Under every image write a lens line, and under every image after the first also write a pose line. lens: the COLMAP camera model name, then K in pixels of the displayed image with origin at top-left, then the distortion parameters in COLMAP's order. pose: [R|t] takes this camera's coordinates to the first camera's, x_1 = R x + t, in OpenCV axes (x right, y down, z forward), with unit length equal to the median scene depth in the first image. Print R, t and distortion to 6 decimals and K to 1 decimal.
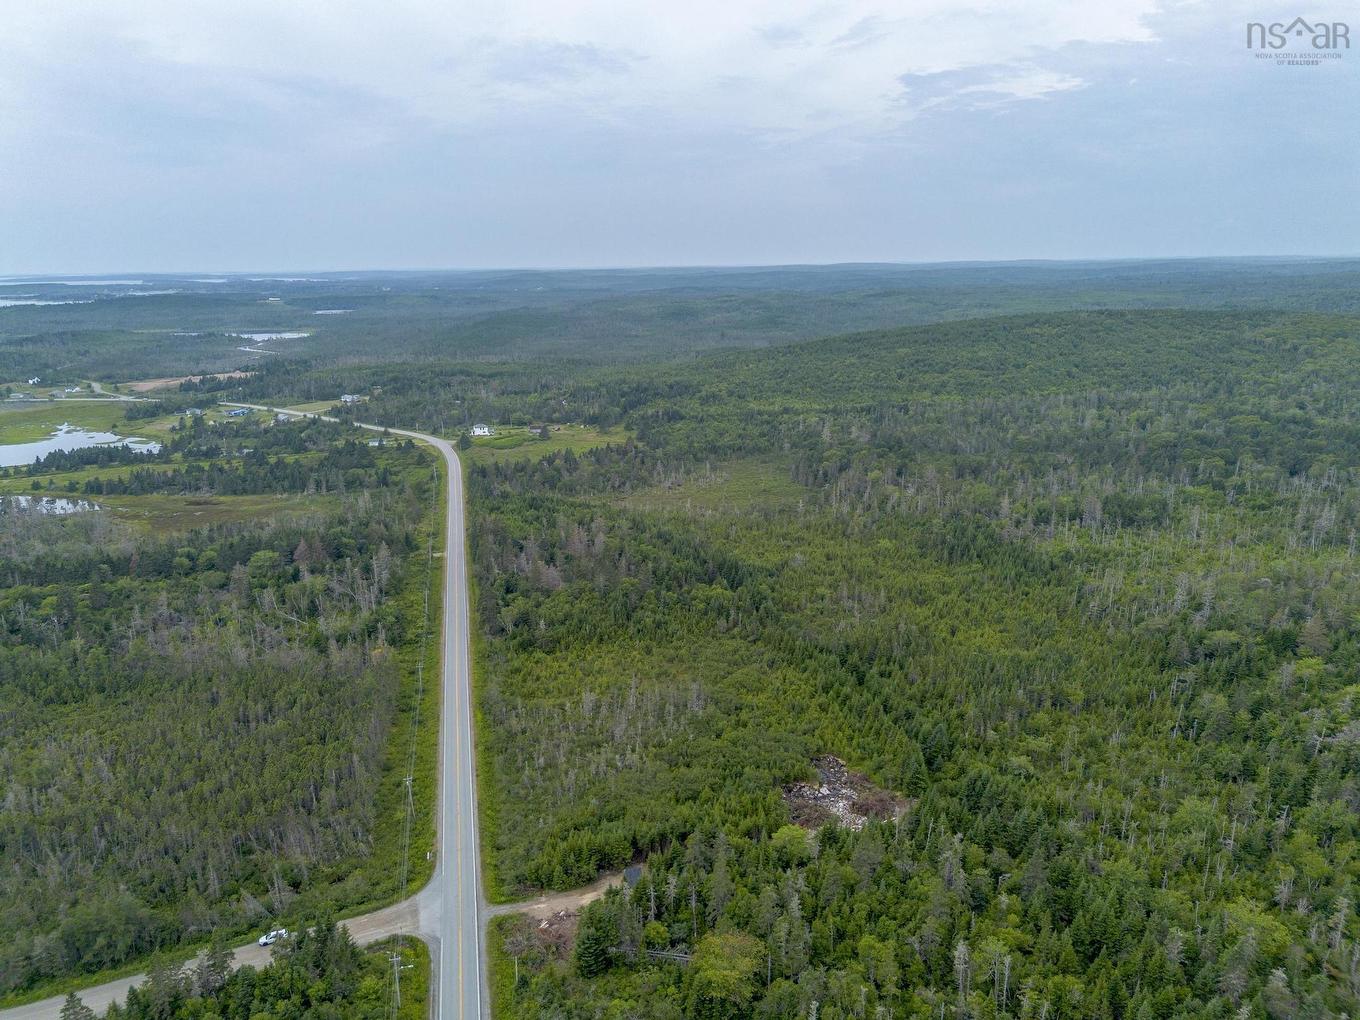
lens RADIAL K [[962.1, 0, 677.7], [0, 962.1, 520.2], [0, 0, 1]] dist [0.067408, -0.064096]
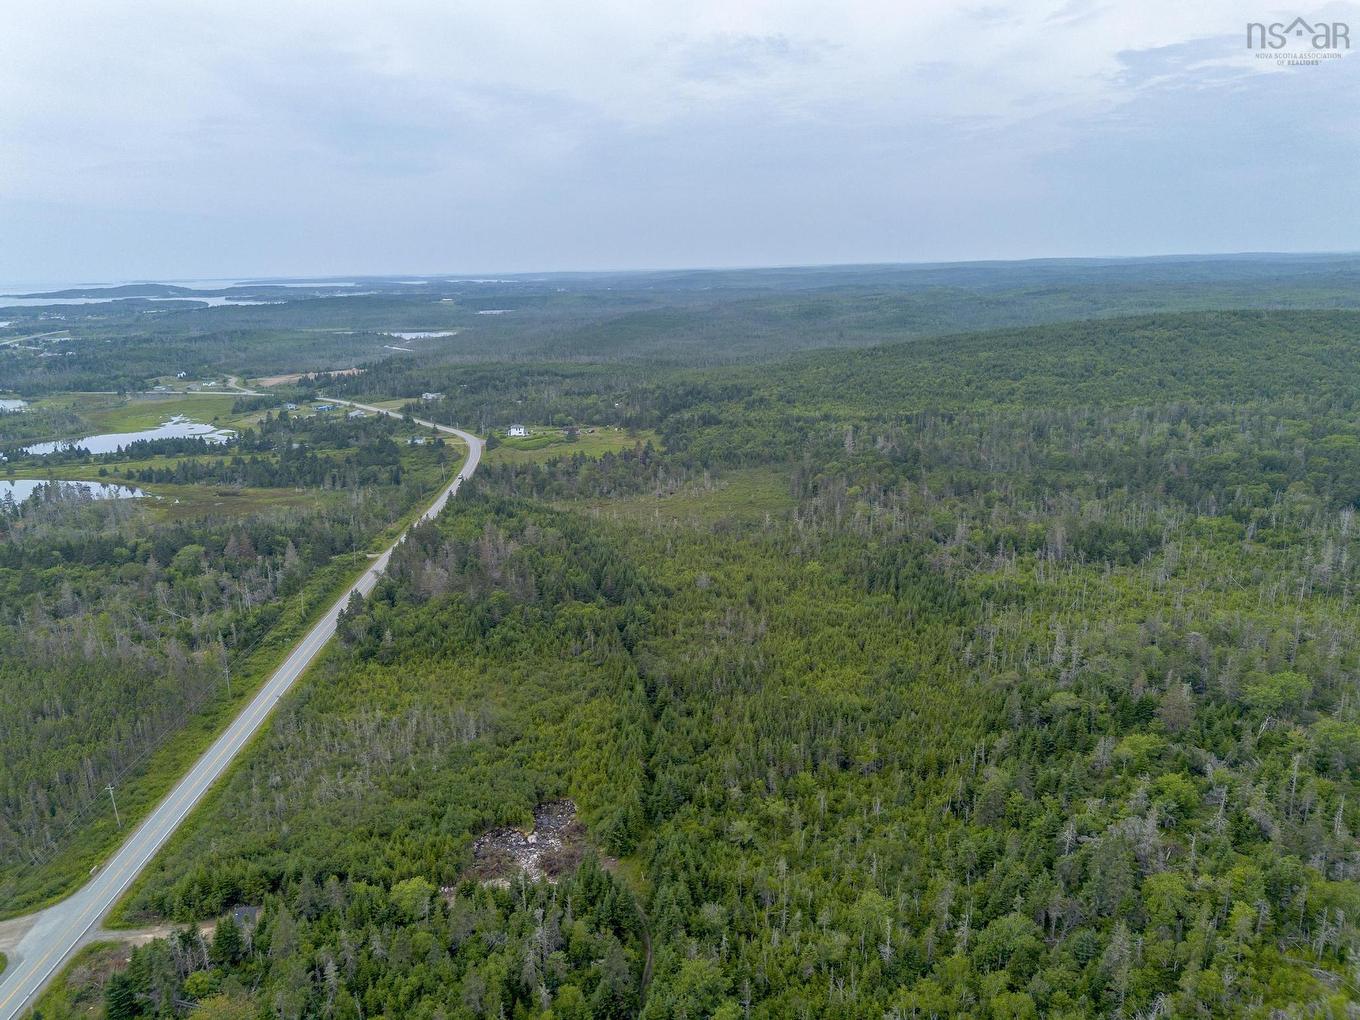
lens RADIAL K [[962.1, 0, 677.6], [0, 962.1, 516.6], [0, 0, 1]] dist [0.067408, -0.064096]
pose [[0.982332, 0.039798, -0.182868, 0.221179], [-0.040160, 0.999192, 0.001723, -0.017453], [0.182789, 0.005652, 0.983136, 0.056702]]
